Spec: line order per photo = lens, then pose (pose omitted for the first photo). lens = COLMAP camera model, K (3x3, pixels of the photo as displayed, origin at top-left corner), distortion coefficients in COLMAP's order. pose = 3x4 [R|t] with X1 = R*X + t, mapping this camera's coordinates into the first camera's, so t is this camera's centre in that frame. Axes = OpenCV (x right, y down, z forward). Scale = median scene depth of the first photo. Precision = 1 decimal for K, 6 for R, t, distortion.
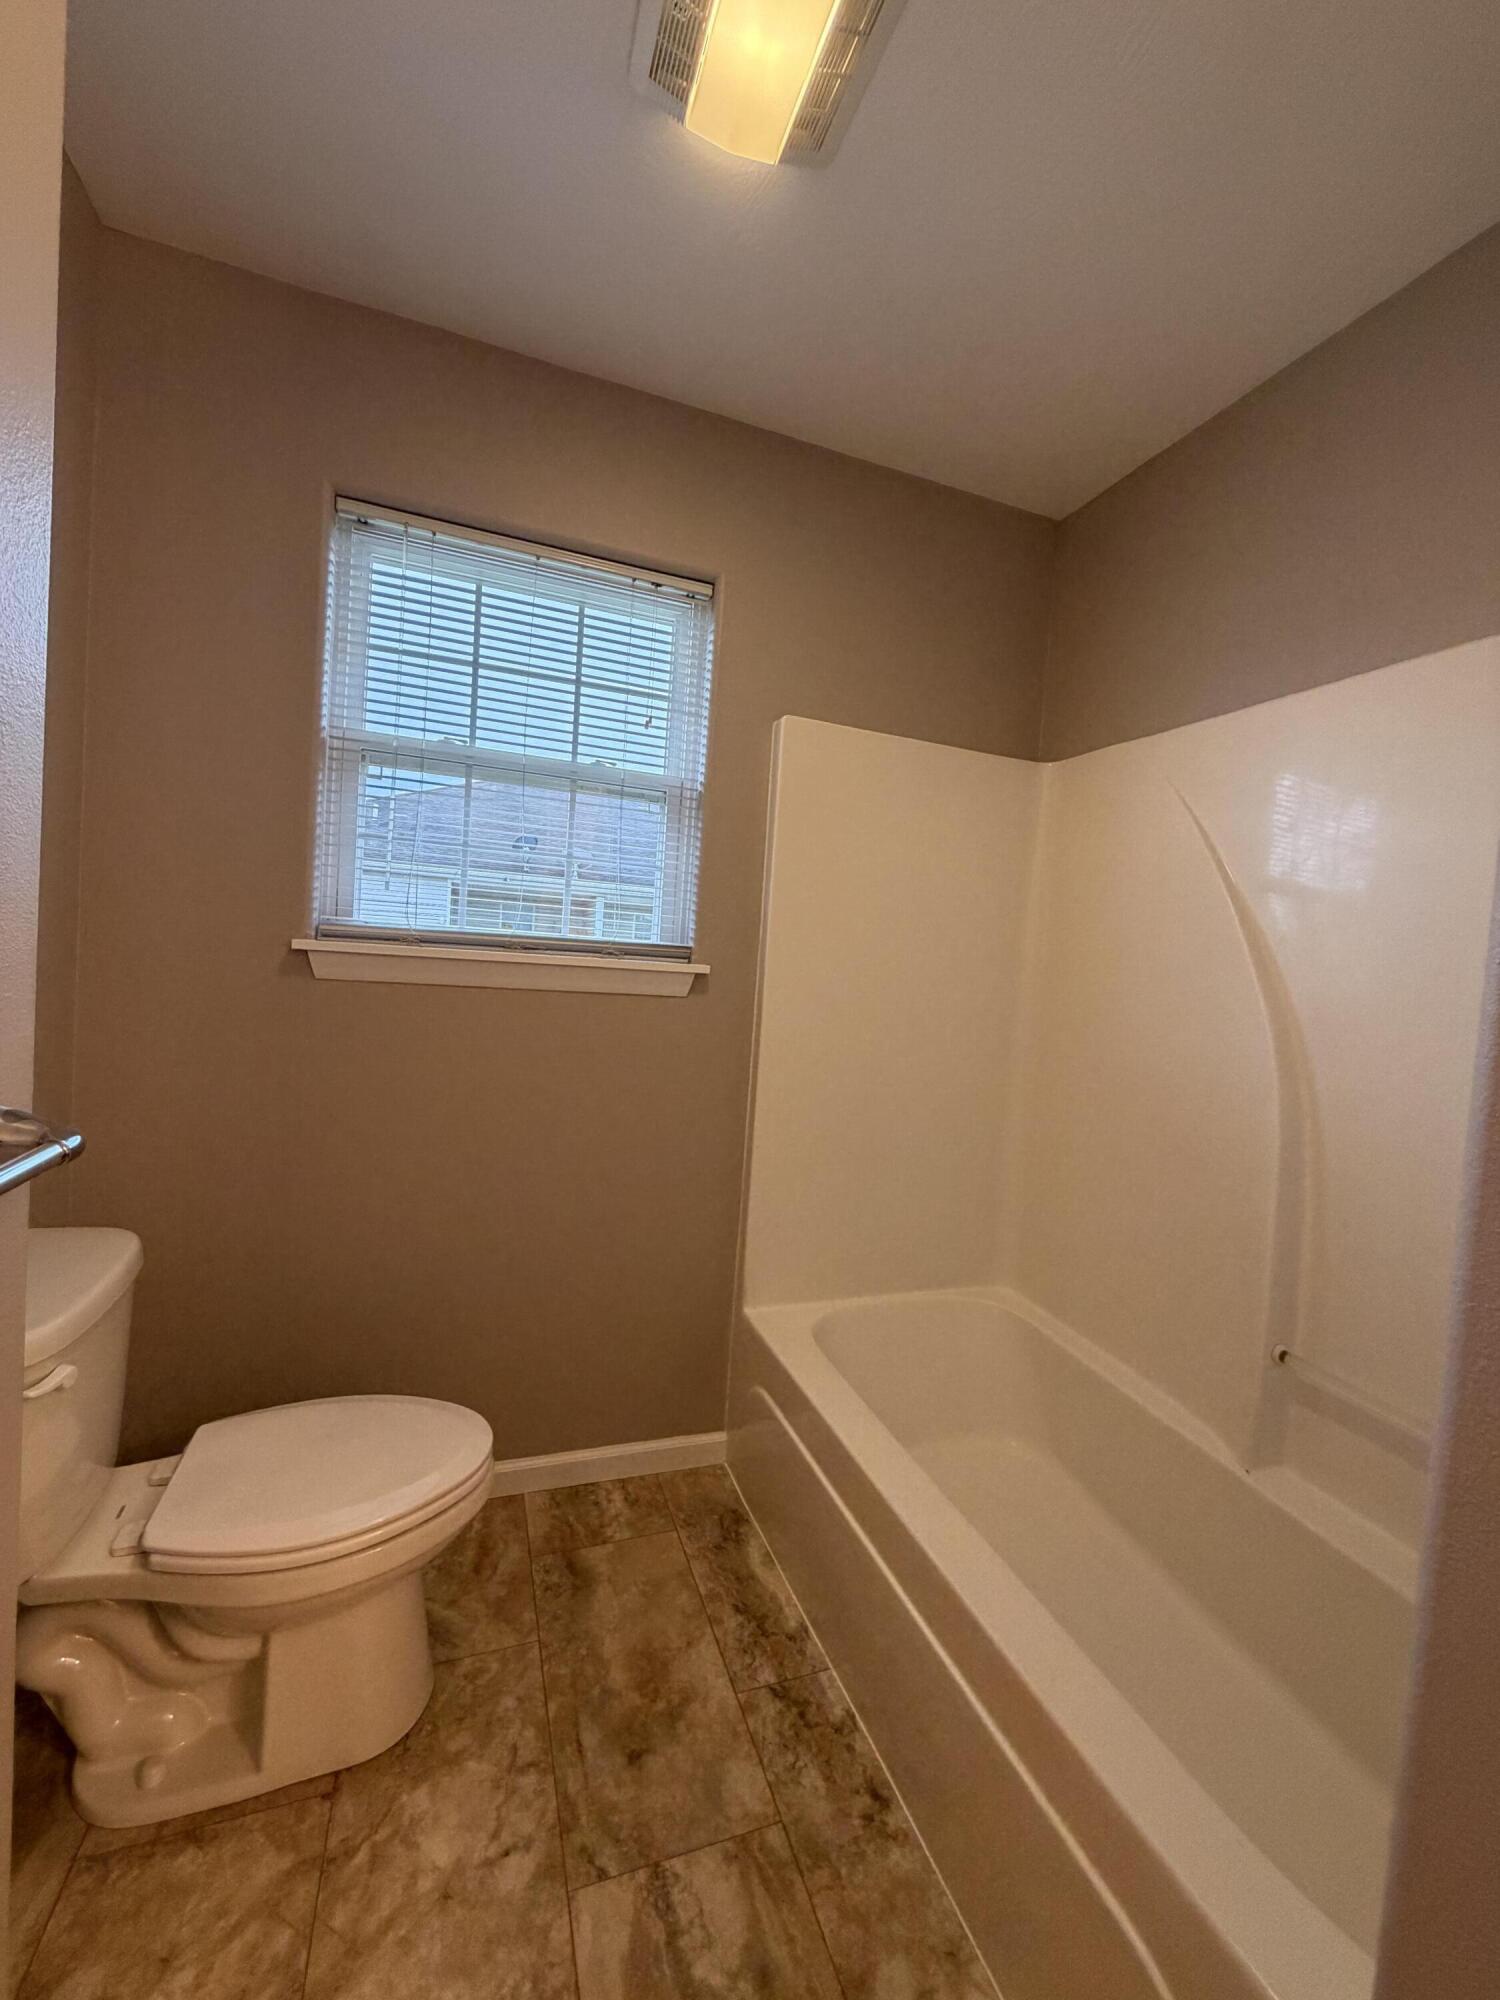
lens RADIAL K [[799.0, 0, 751.7], [0, 799.0, 994.4], [0, 0, 1]] dist [0.000720, -0.000023]
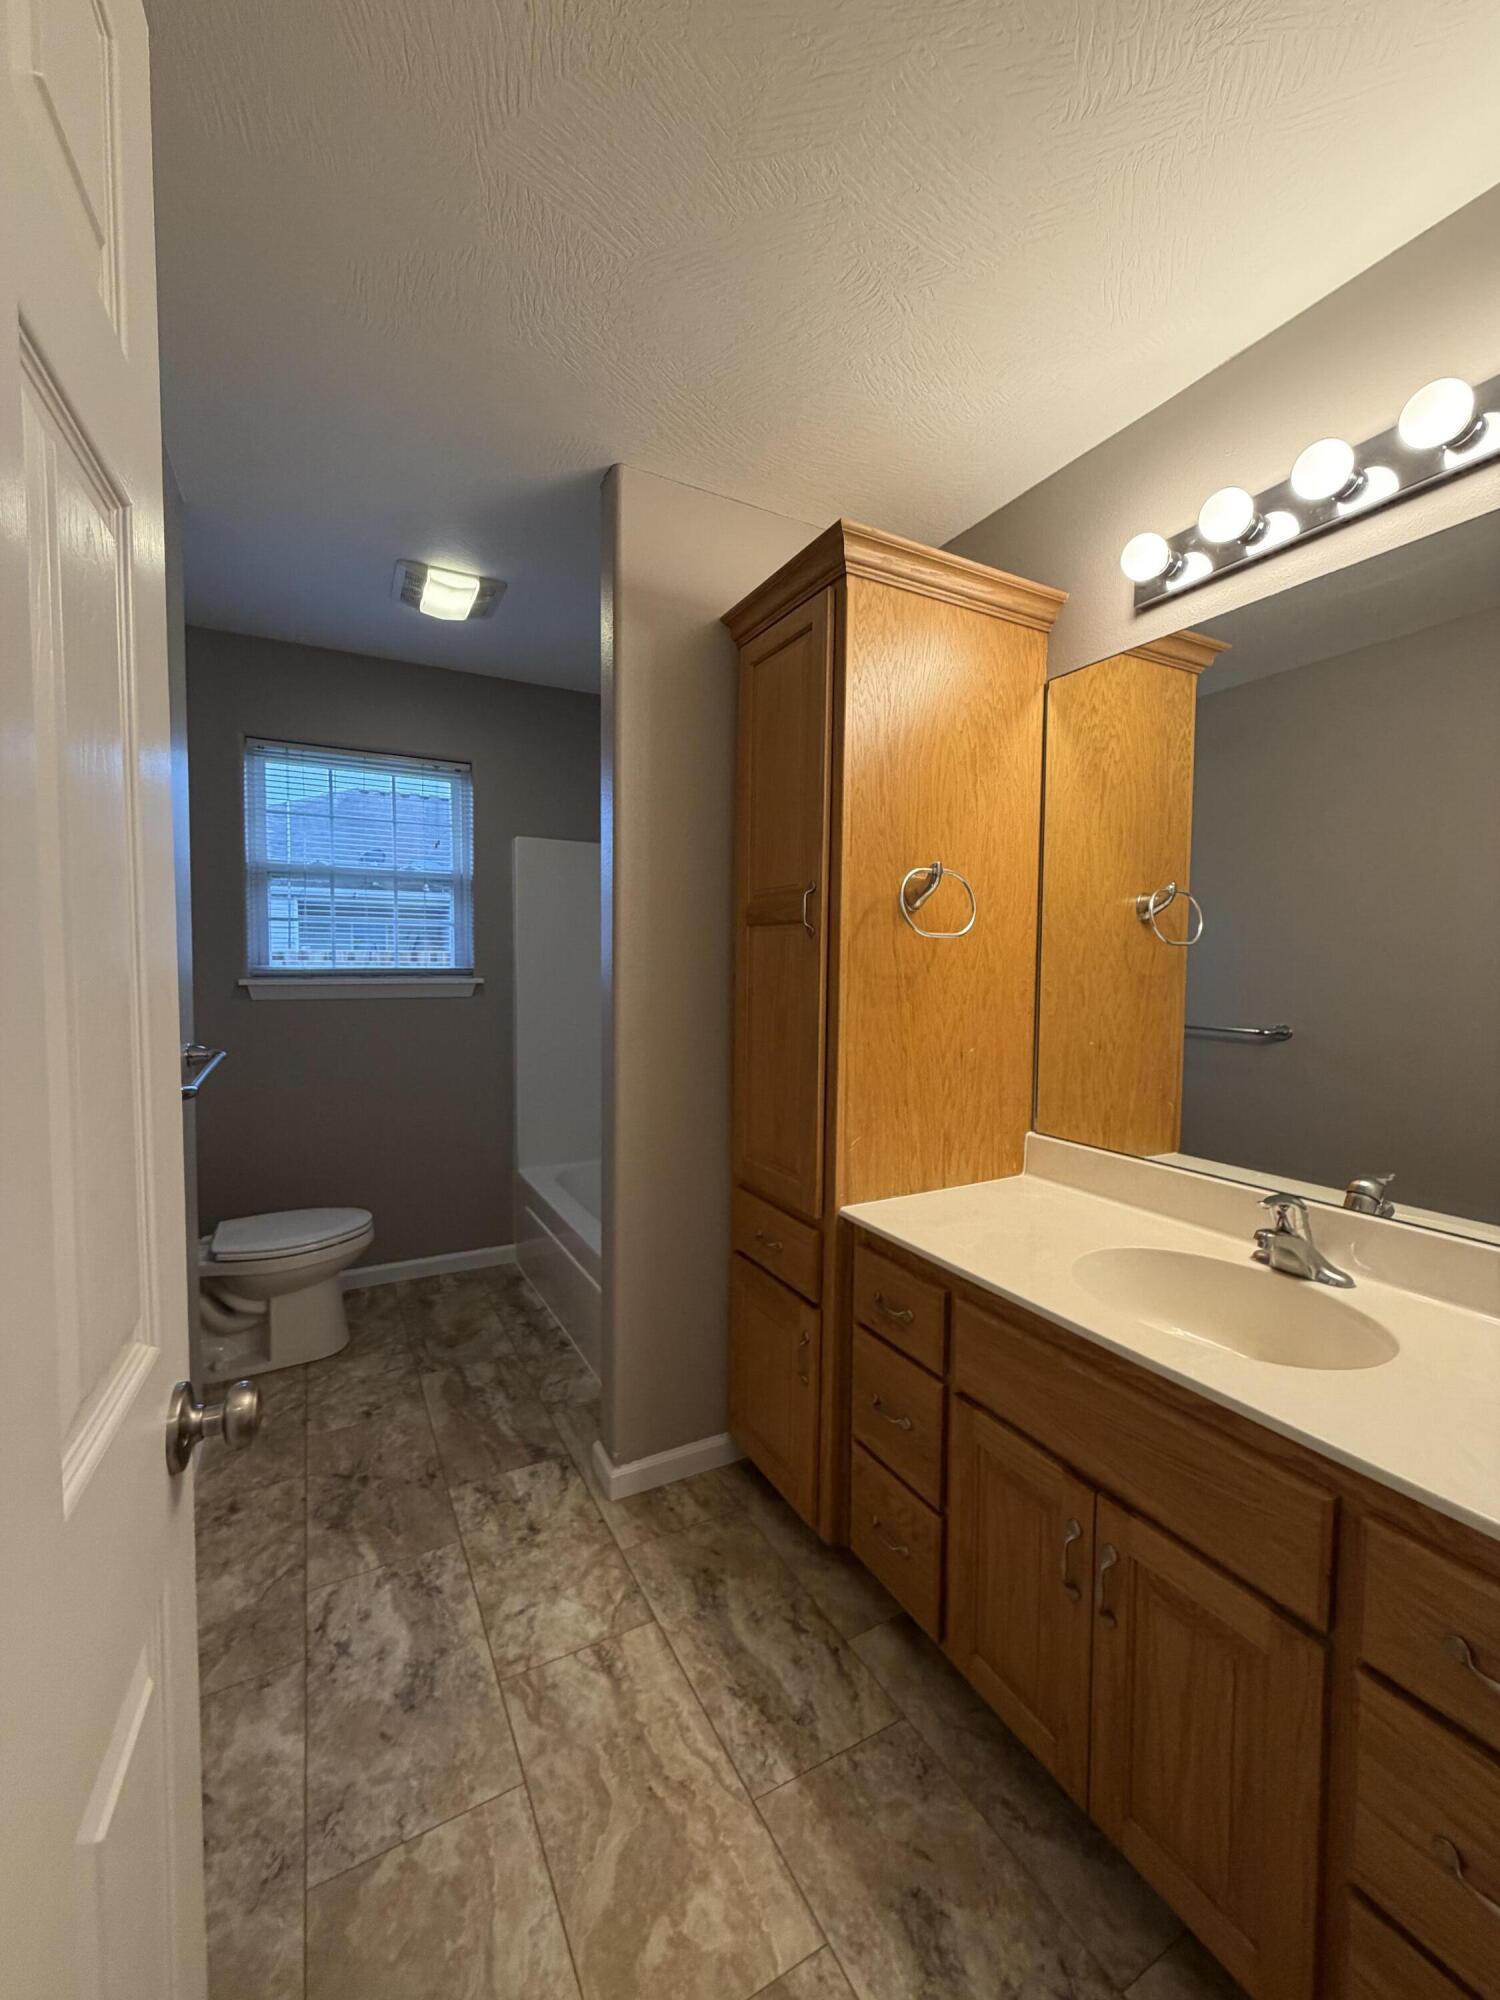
lens RADIAL K [[799.0, 0, 751.7], [0, 799.0, 994.4], [0, 0, 1]] dist [0.000720, -0.000023]
pose [[0.986248, -0.068625, 0.150350, 0.309343], [0.067845, 0.997643, 0.010315, 0.024738], [-0.150703, 0.000027, 0.988579, -0.989375]]
